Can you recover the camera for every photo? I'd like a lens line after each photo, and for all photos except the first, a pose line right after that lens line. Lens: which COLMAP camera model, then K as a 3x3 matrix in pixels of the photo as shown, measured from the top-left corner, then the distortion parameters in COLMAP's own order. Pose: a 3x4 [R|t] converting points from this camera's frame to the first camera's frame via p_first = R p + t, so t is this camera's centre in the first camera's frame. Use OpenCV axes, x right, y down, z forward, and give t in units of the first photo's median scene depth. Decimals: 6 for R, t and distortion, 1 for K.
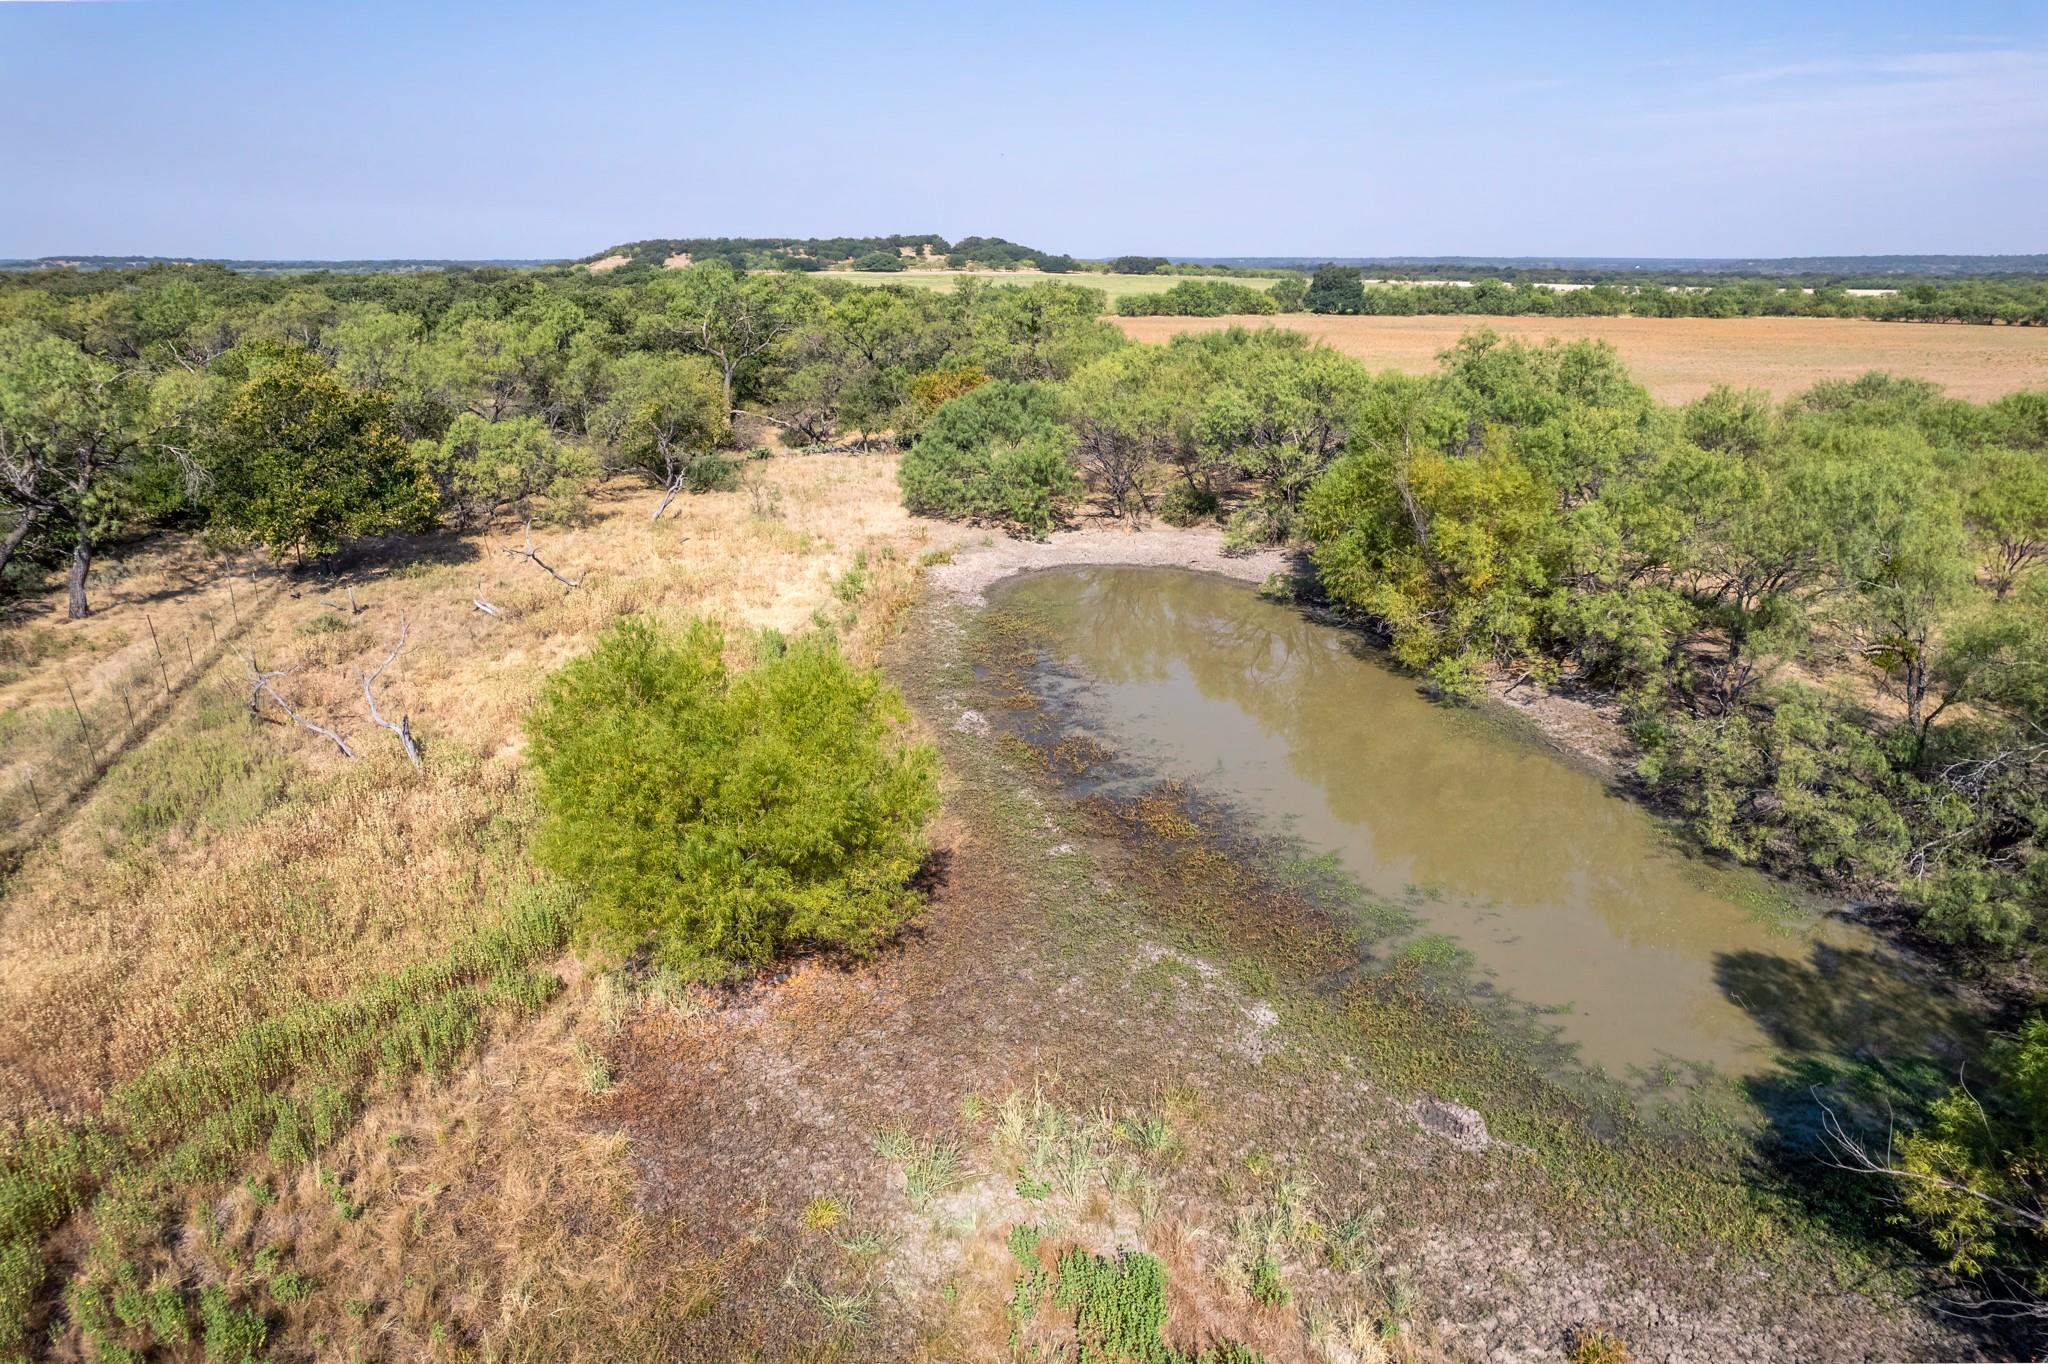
lens RADIAL K [[1314.8, 0, 1034.9], [0, 1314.8, 685.8], [0, 0, 1]] dist [-0.078001, 0.070604]
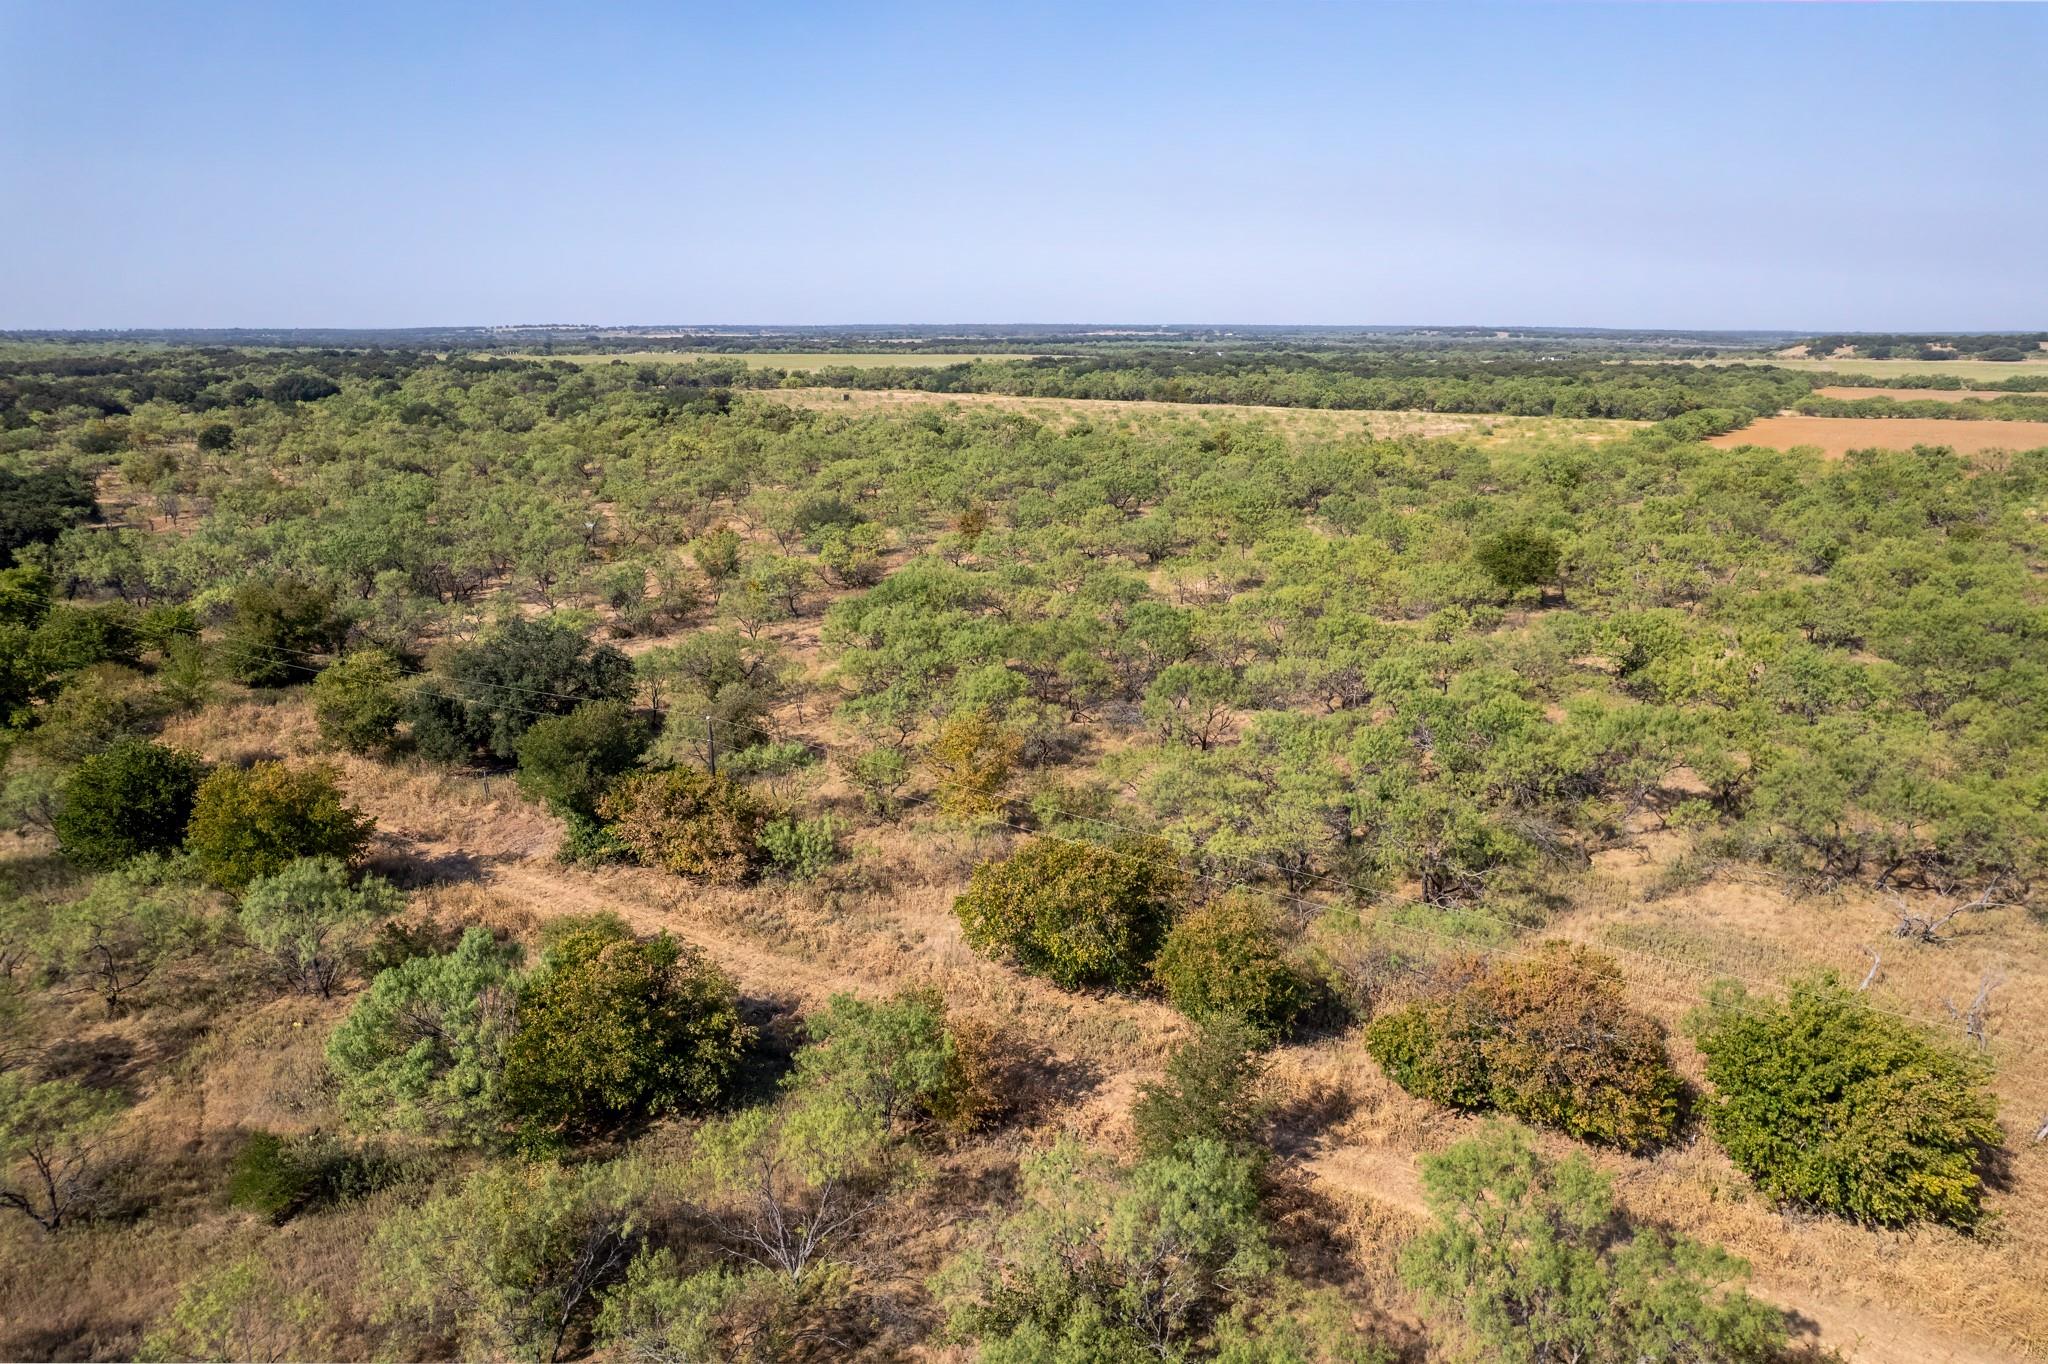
lens RADIAL K [[1314.8, 0, 1034.9], [0, 1314.8, 685.8], [0, 0, 1]] dist [-0.078001, 0.070604]
pose [[0.639935, 0.204313, -0.740770, 3.683097], [-0.237884, 0.969322, 0.061847, 2.134864], [0.730681, 0.136639, 0.668906, -7.422489]]
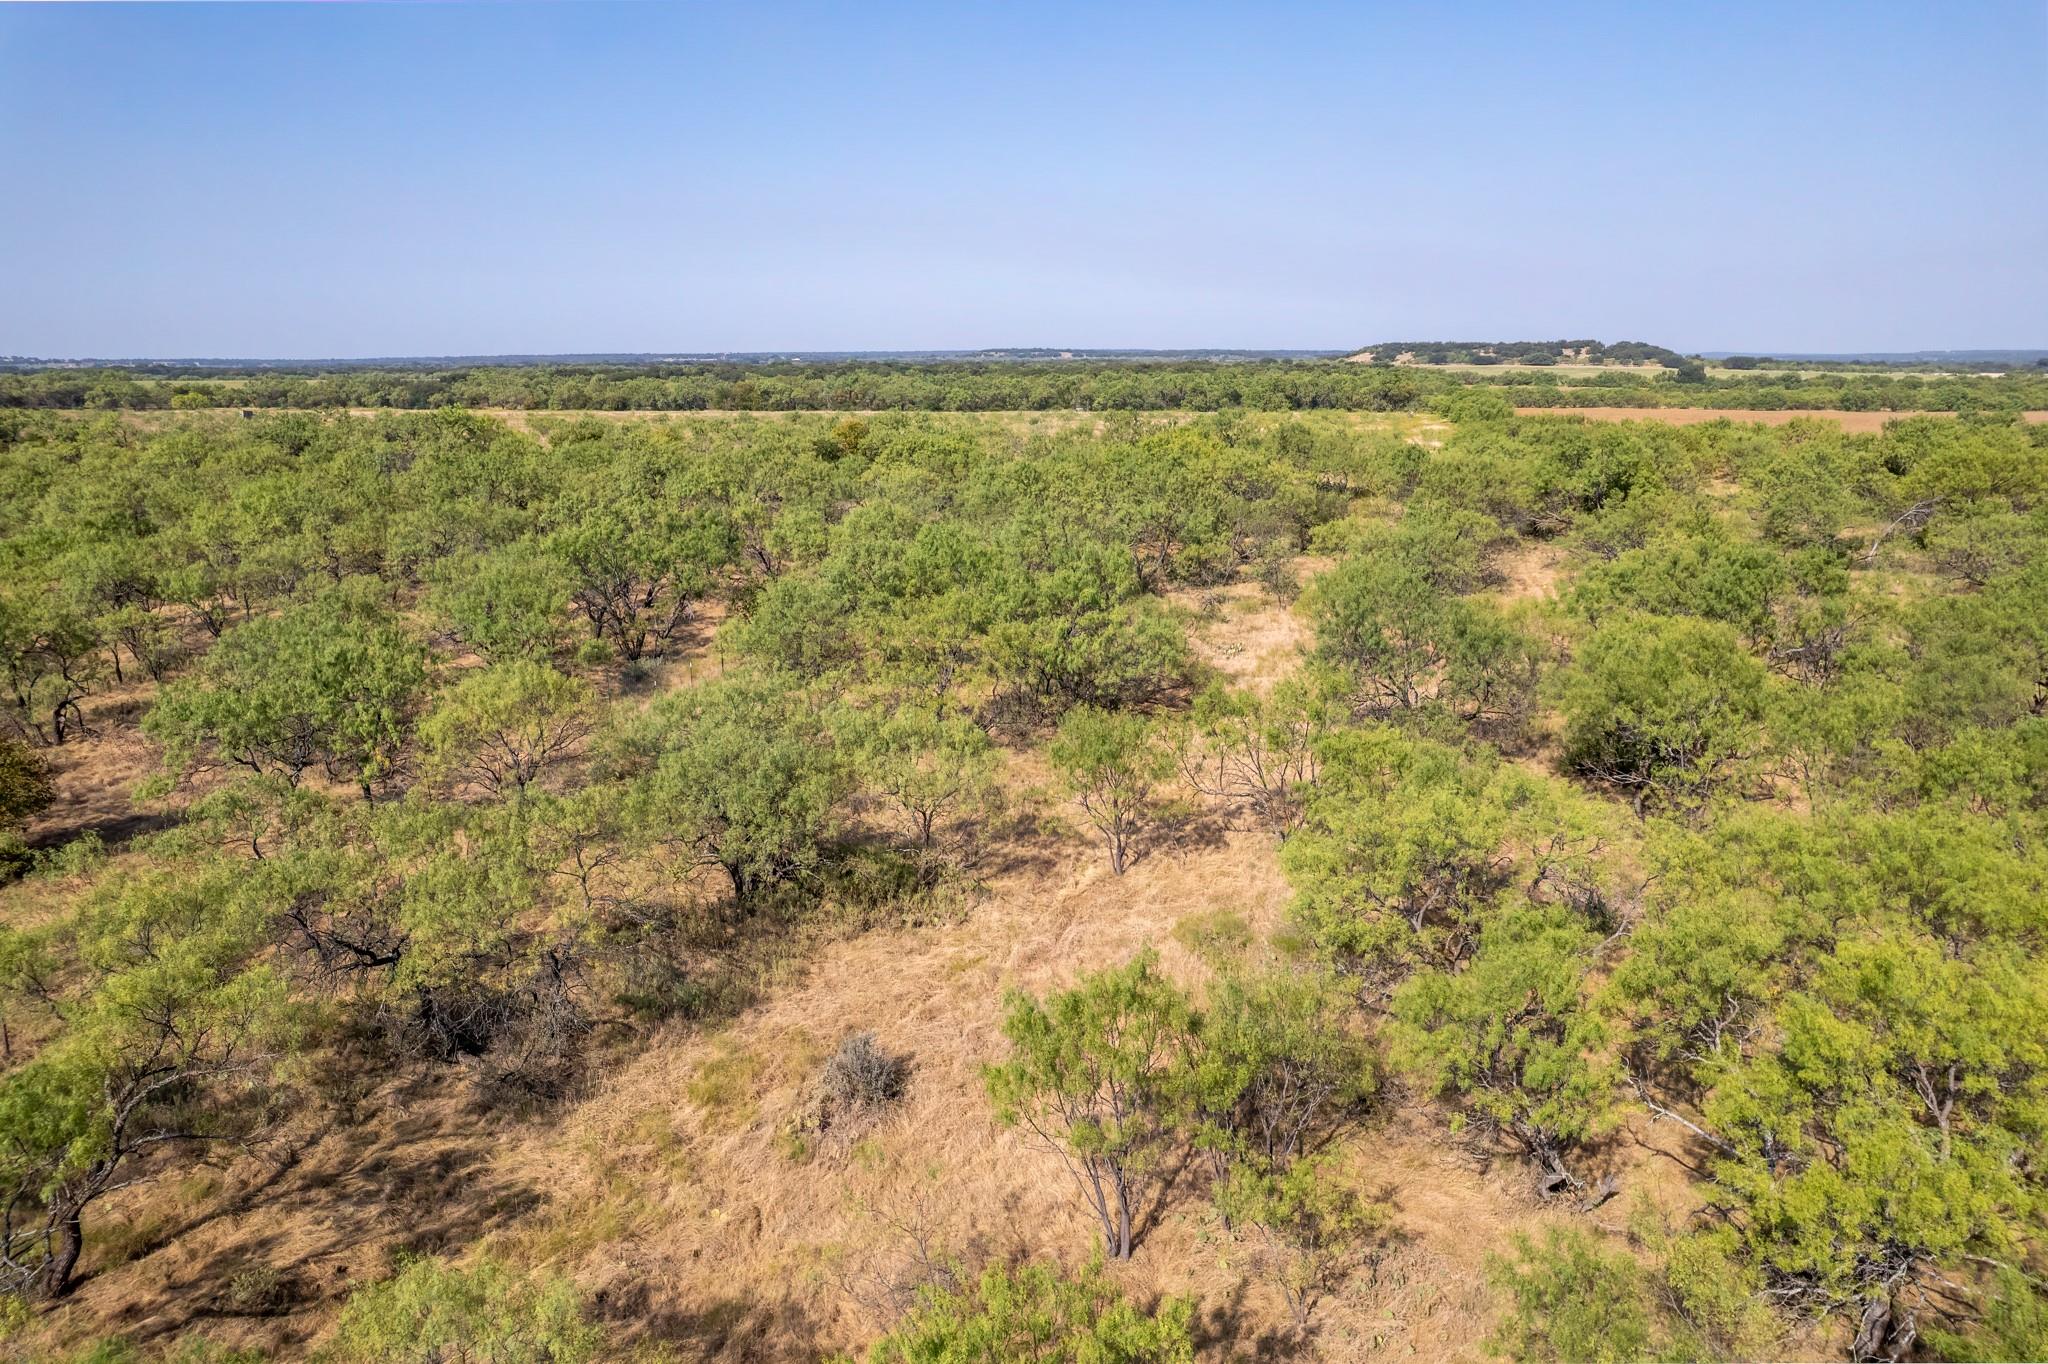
lens RADIAL K [[1314.8, 0, 1034.9], [0, 1314.8, 685.8], [0, 0, 1]] dist [-0.078001, 0.070604]
pose [[0.849271, 0.125273, -0.512880, 2.313242], [-0.158213, 0.987185, -0.020859, 1.905718], [0.503694, 0.098859, 0.858207, -6.051050]]
